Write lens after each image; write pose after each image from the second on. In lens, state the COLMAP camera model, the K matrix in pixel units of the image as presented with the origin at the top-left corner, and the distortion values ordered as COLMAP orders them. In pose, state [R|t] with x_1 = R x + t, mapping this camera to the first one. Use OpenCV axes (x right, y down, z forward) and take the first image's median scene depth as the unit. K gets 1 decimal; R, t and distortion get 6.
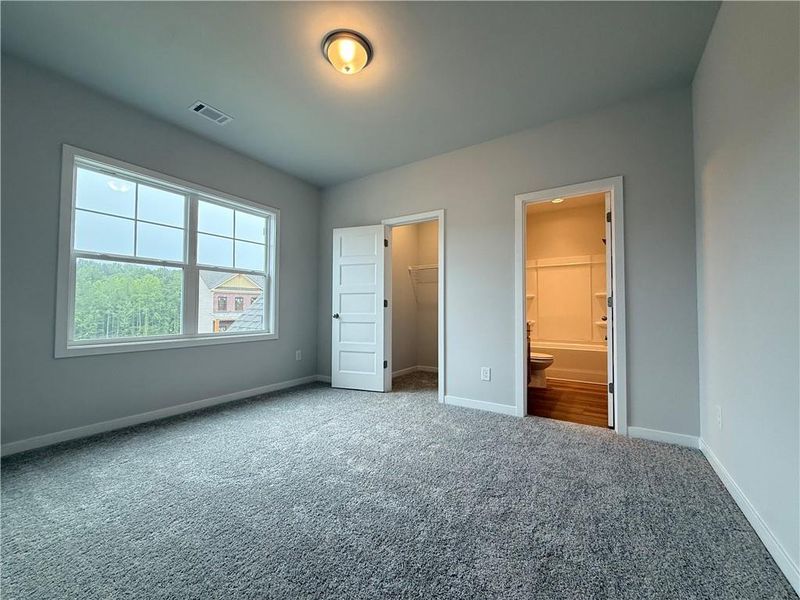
lens RADIAL K [[317.7, 0, 398.8], [0, 317.7, 299.8], [0, 0, 1]] dist [-0.001180, 0.000320]
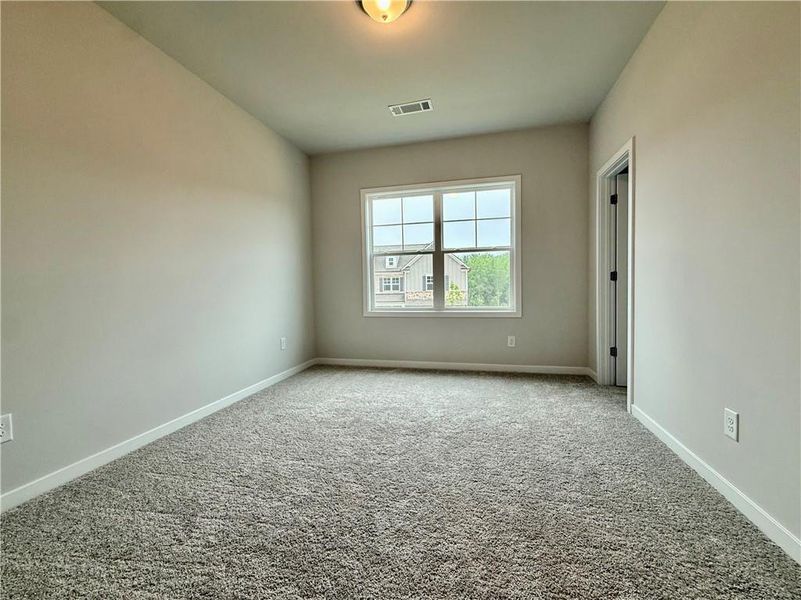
lens RADIAL K [[318.1, 0, 399.3], [0, 318.1, 299.8], [0, 0, 1]] dist [-0.001180, 0.000320]
pose [[0.337335, 0.016086, -0.941247, 0.436468], [0.042624, 0.998568, 0.032342, 0.032626], [0.940419, -0.051030, 0.336166, 0.433035]]
